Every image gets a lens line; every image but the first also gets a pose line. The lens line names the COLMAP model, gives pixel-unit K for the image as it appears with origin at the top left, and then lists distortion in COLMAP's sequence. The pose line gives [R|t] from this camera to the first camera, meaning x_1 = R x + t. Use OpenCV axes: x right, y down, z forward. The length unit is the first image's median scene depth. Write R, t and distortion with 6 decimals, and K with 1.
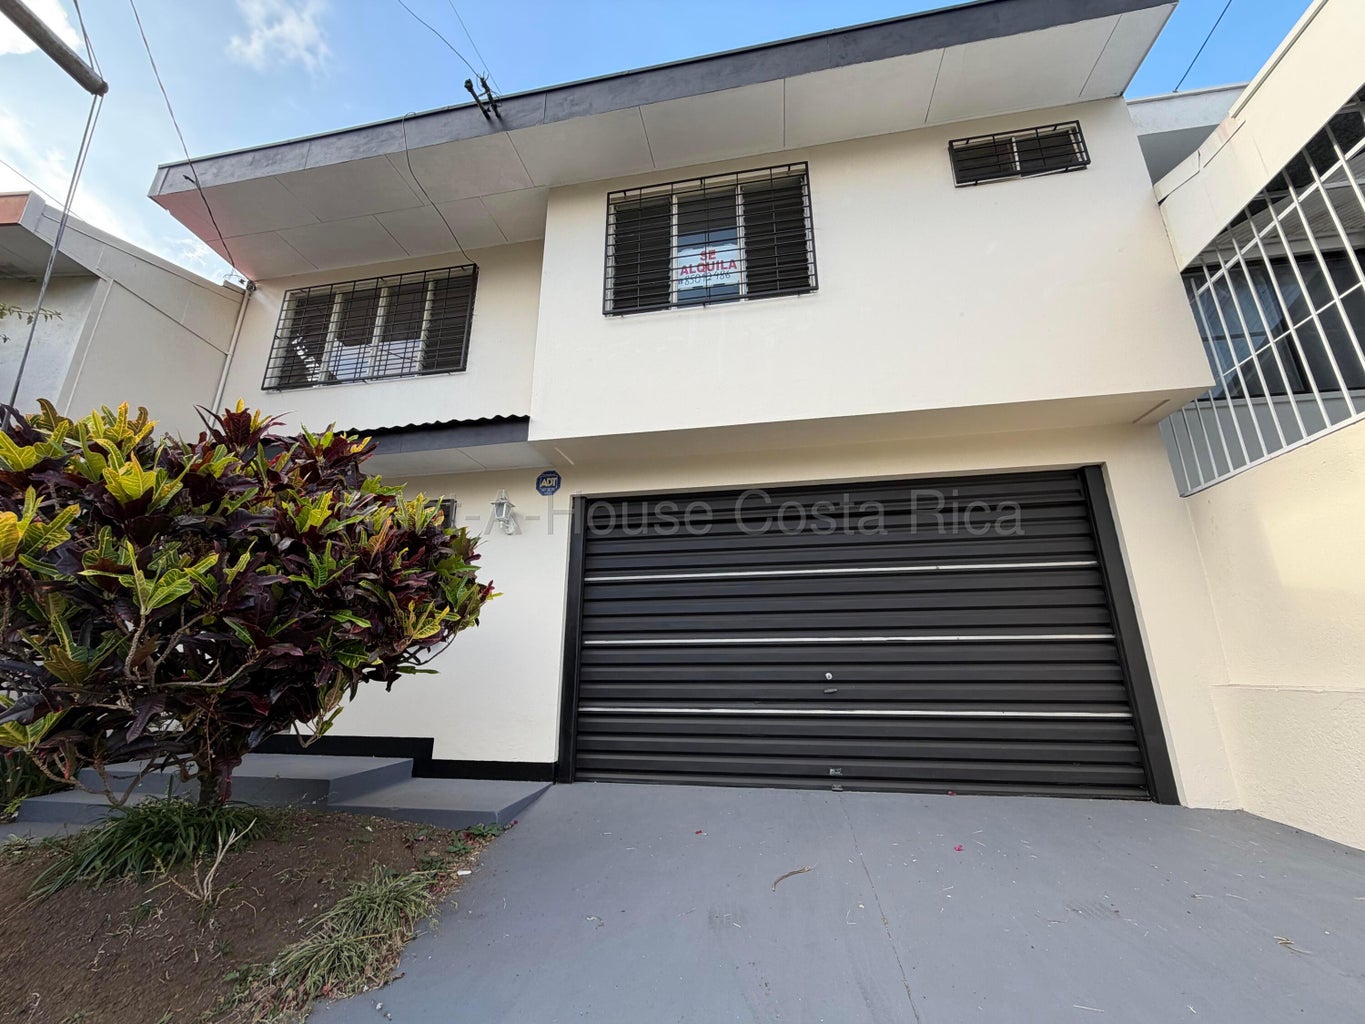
lens RADIAL K [[545.2, 0, 677.3], [0, 545.2, 514.5], [0, 0, 1]] dist [0.000831, 0.000060]
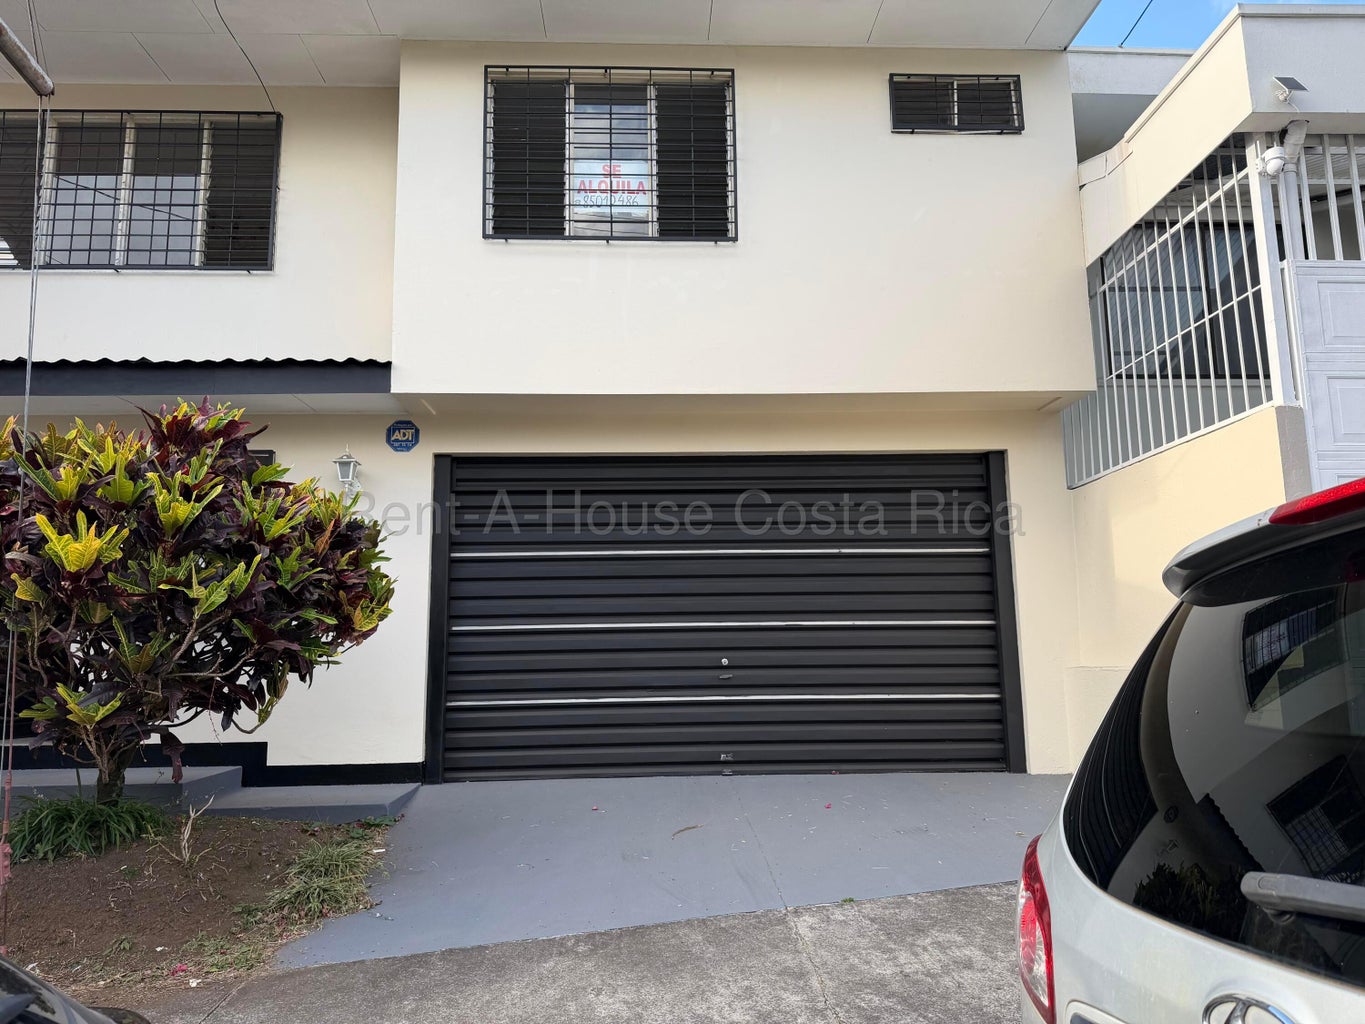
lens RADIAL K [[954.8, 0, 682.5], [0, 954.8, 512.0], [0, 0, 1]] dist [0.081103, -0.078696]
pose [[0.974761, 0.022739, 0.222092, -0.166887], [-0.050311, 0.991583, 0.119294, -0.155577], [-0.217510, -0.127457, 0.967701, -0.553629]]
